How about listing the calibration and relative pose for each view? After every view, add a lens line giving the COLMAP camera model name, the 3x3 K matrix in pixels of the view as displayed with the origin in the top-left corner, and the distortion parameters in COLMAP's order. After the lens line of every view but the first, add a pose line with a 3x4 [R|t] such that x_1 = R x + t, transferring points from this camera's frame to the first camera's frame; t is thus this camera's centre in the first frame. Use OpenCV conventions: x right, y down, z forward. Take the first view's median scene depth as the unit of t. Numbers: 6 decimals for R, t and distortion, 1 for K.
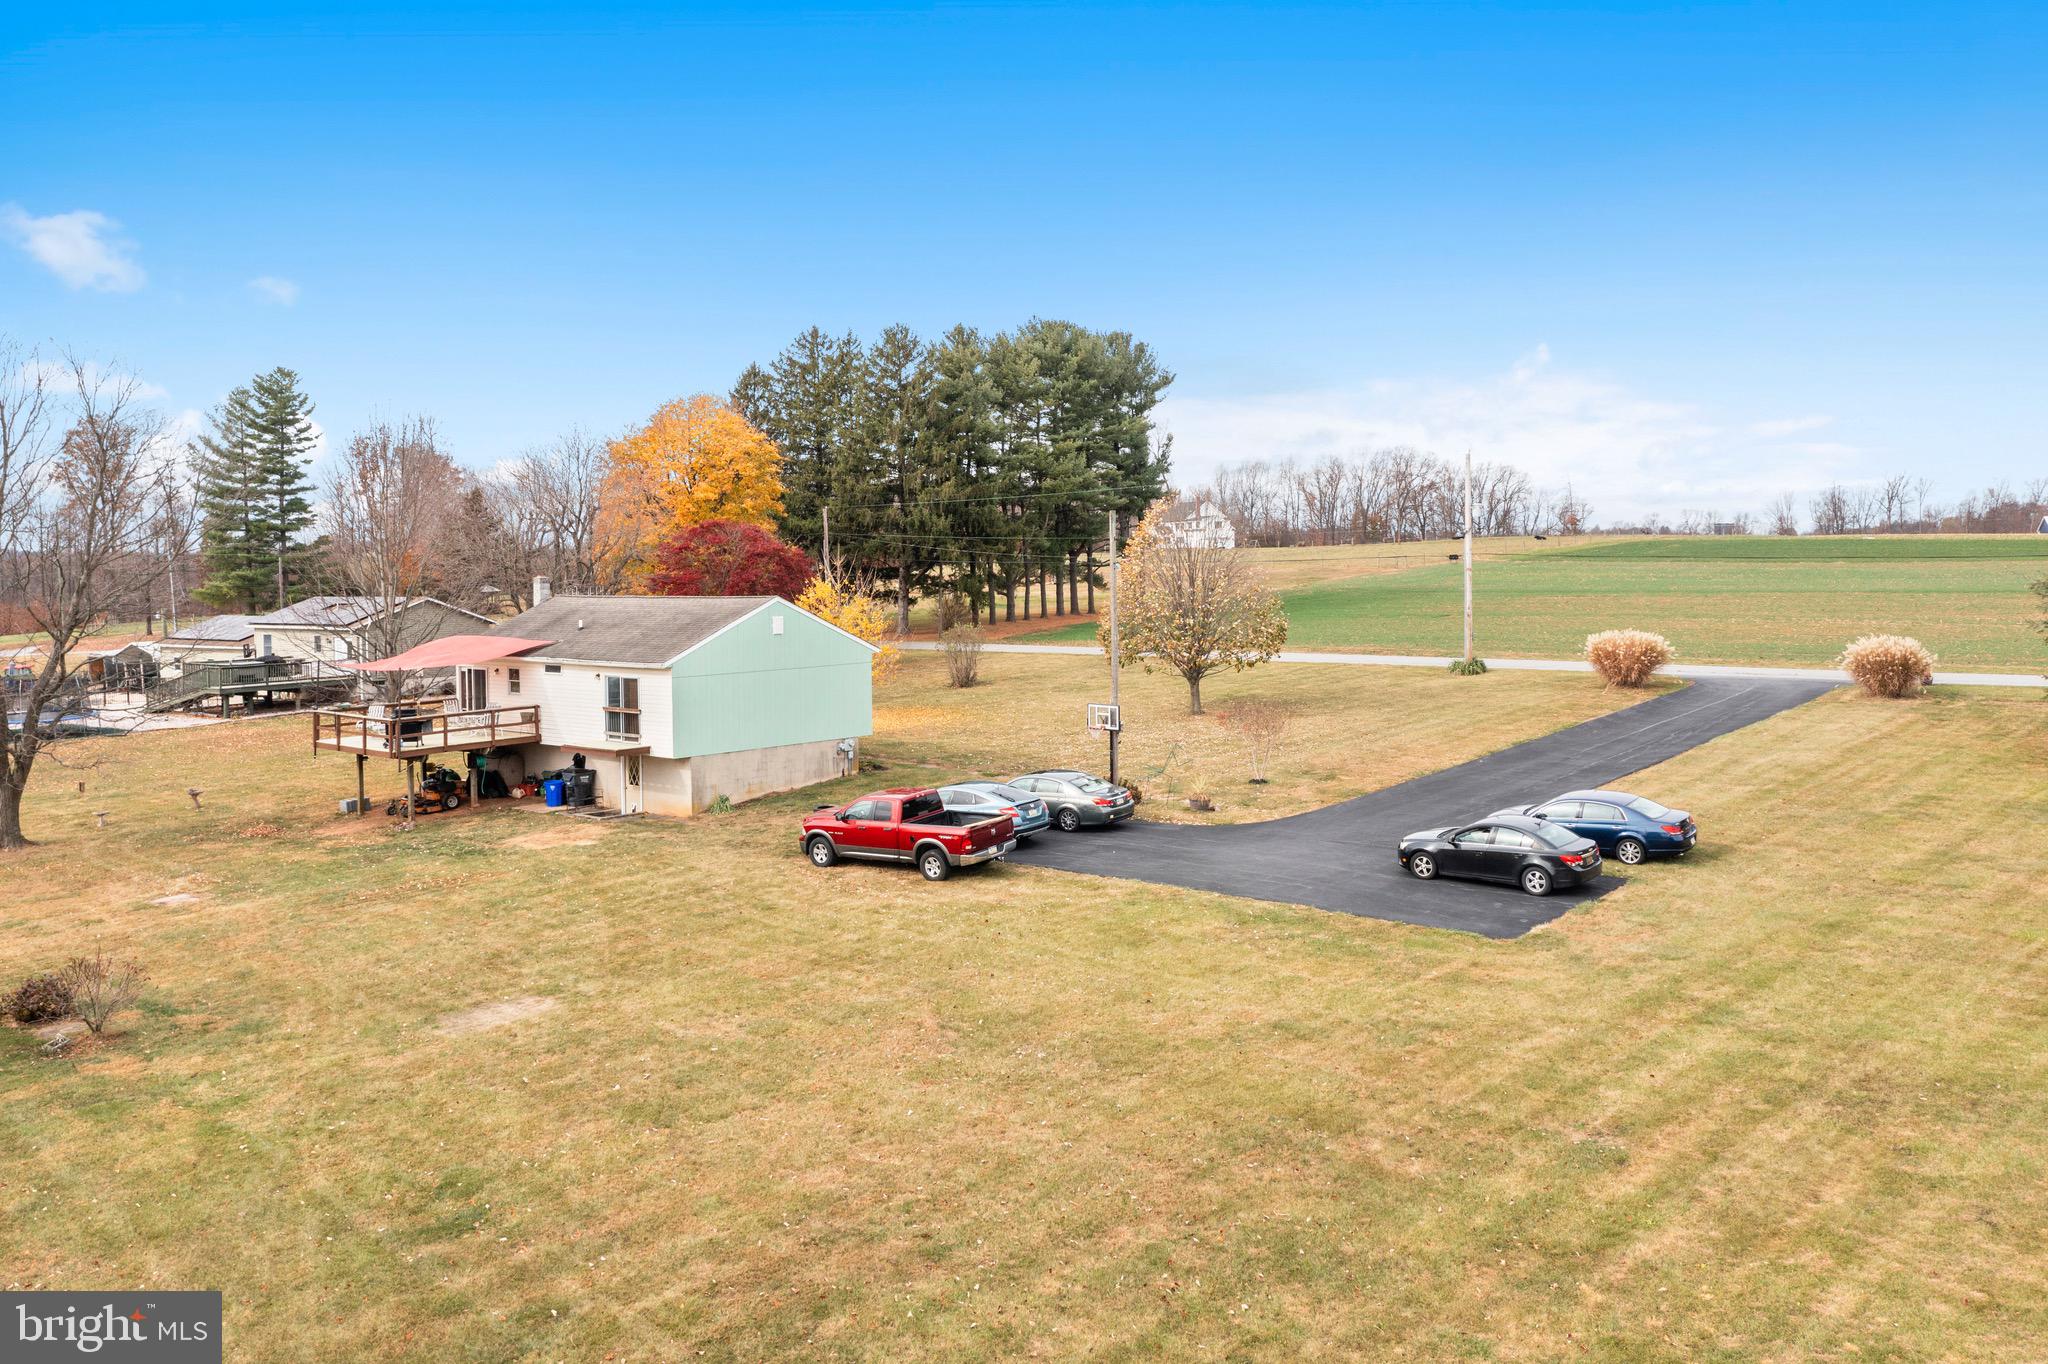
lens RADIAL K [[1647.7, 0, 1008.6], [0, 1647.7, 612.3], [0, 0, 1]] dist [-0.006267, 0.003706]
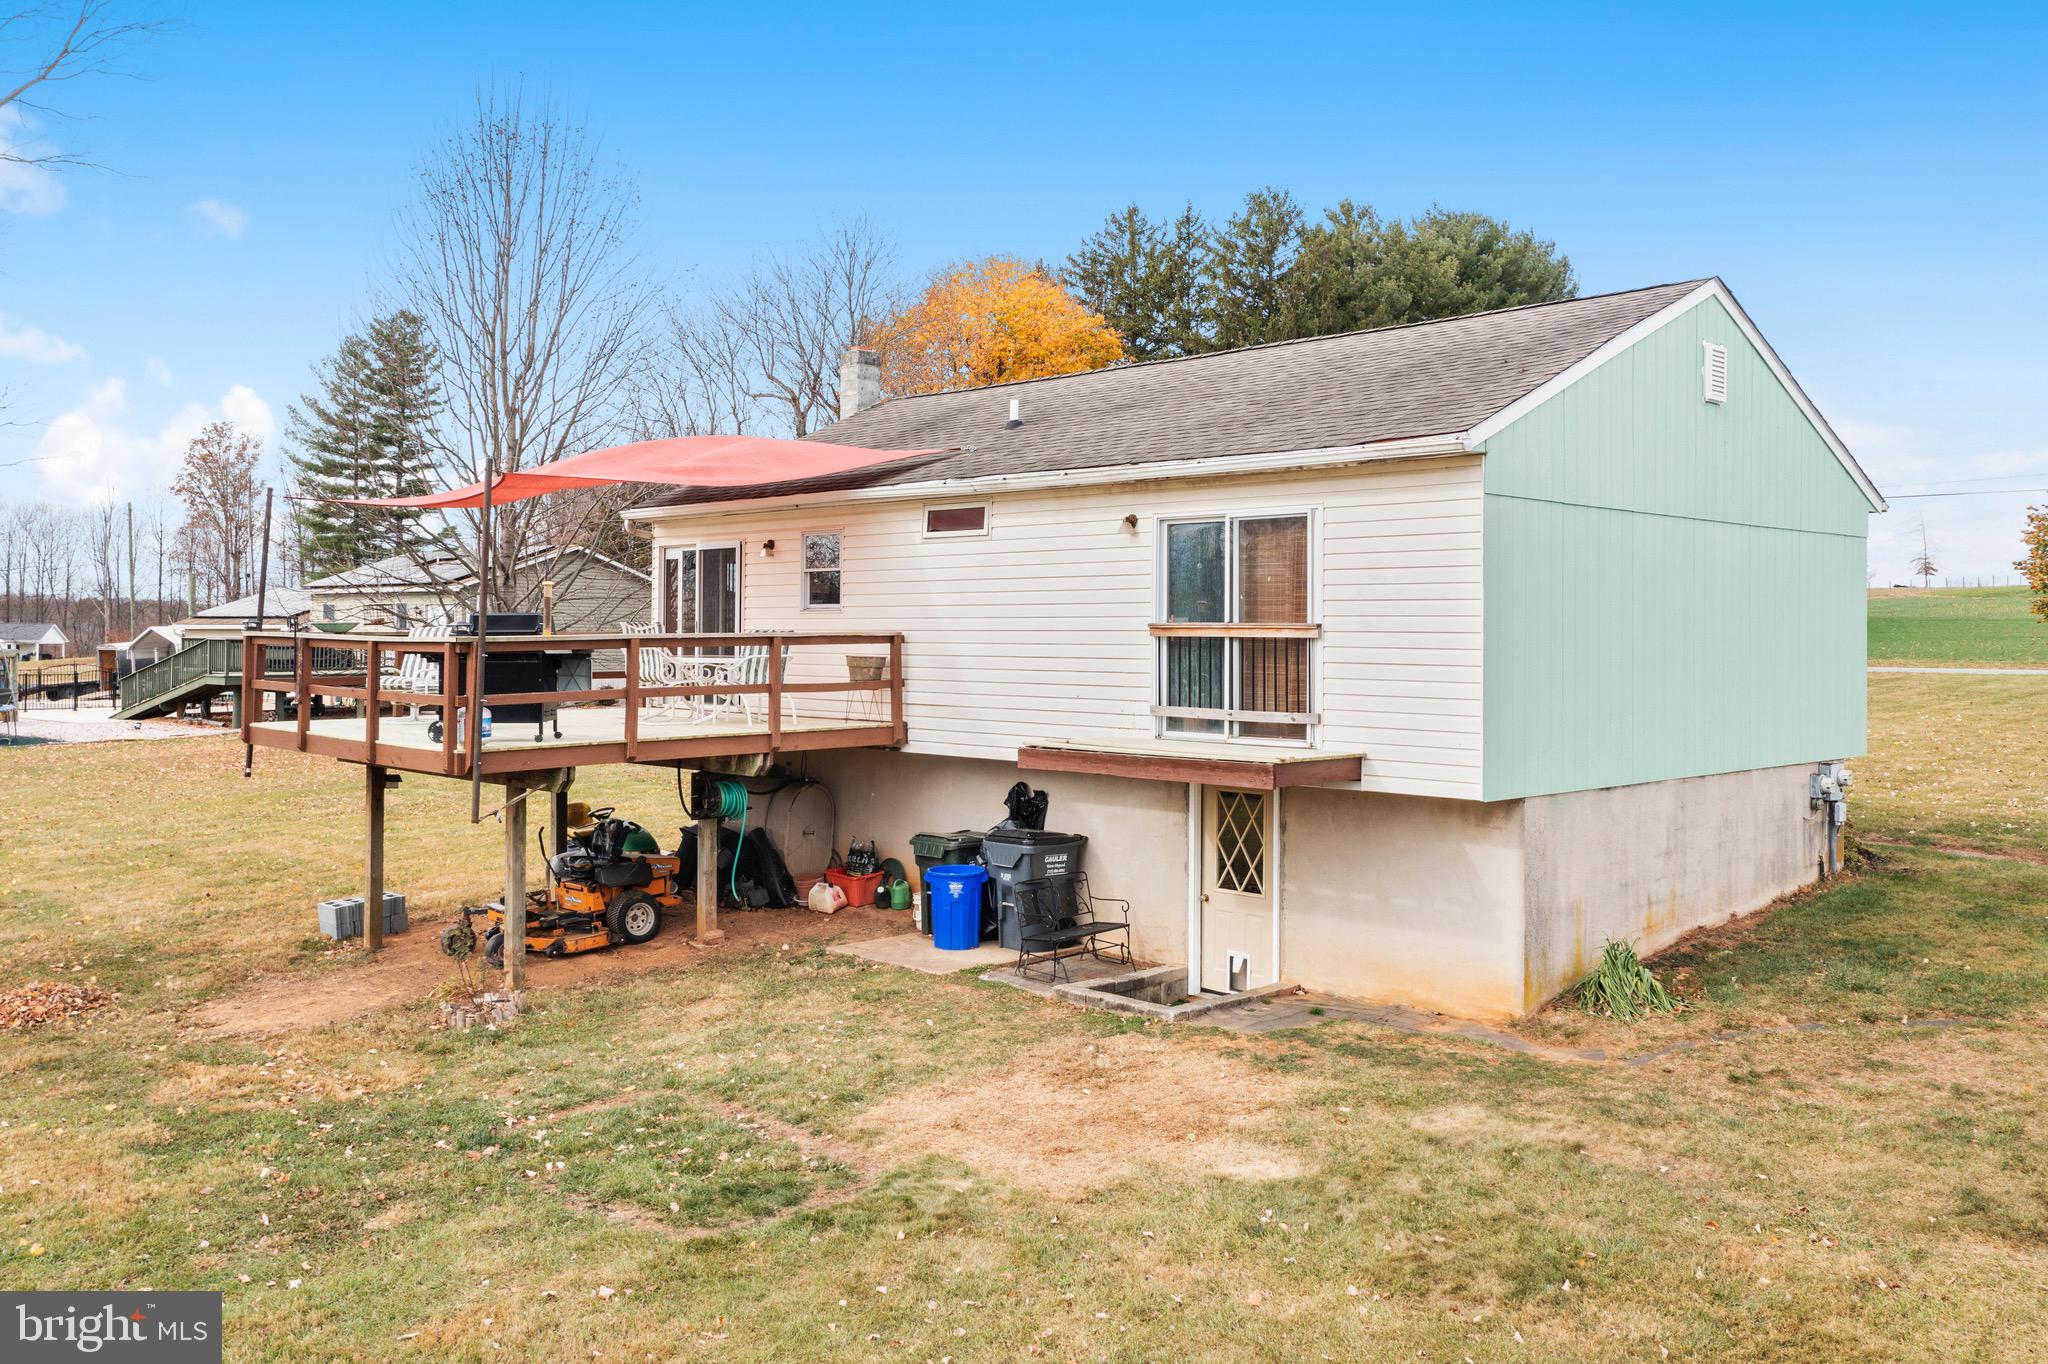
lens RADIAL K [[1647.7, 0, 974.4], [0, 1647.7, 603.8], [0, 0, 1]] dist [-0.006267, 0.003706]
pose [[0.994696, 0.017529, -0.101352, -0.245065], [-0.022882, 0.998391, -0.051892, 0.069265], [0.100280, 0.053936, 0.993496, 0.693406]]
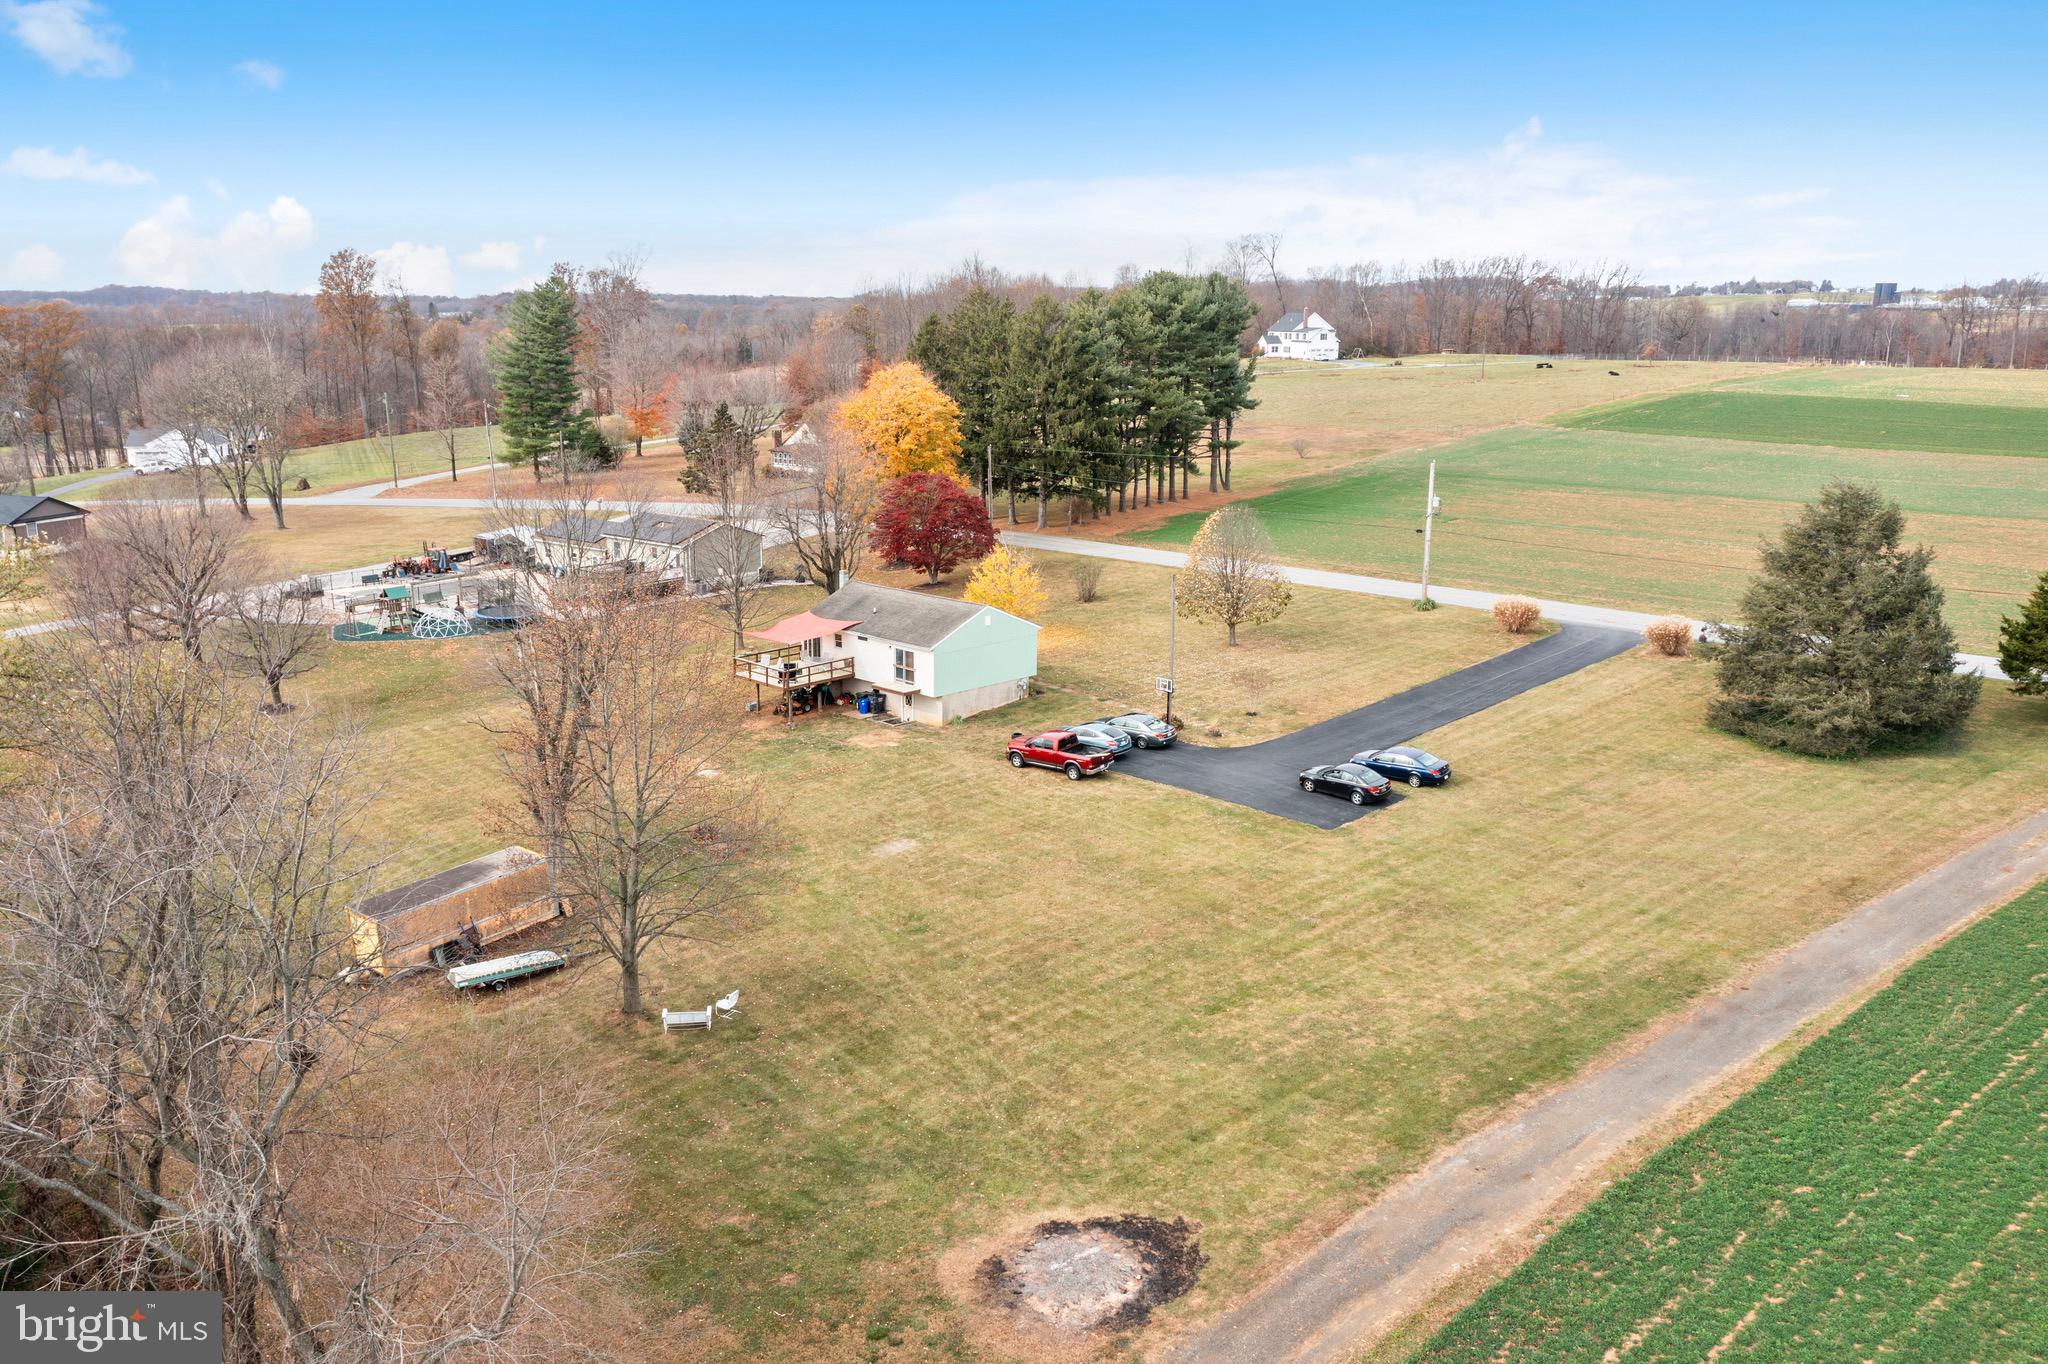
lens RADIAL K [[1647.7, 0, 1016.8], [0, 1647.7, 690.3], [0, 0, 1]] dist [-0.006267, 0.003706]
pose [[0.997555, 0.037538, -0.058944, 0.001343], [-0.024993, 0.979334, 0.200702, -0.284003], [0.065259, -0.198738, 0.977878, -0.789056]]
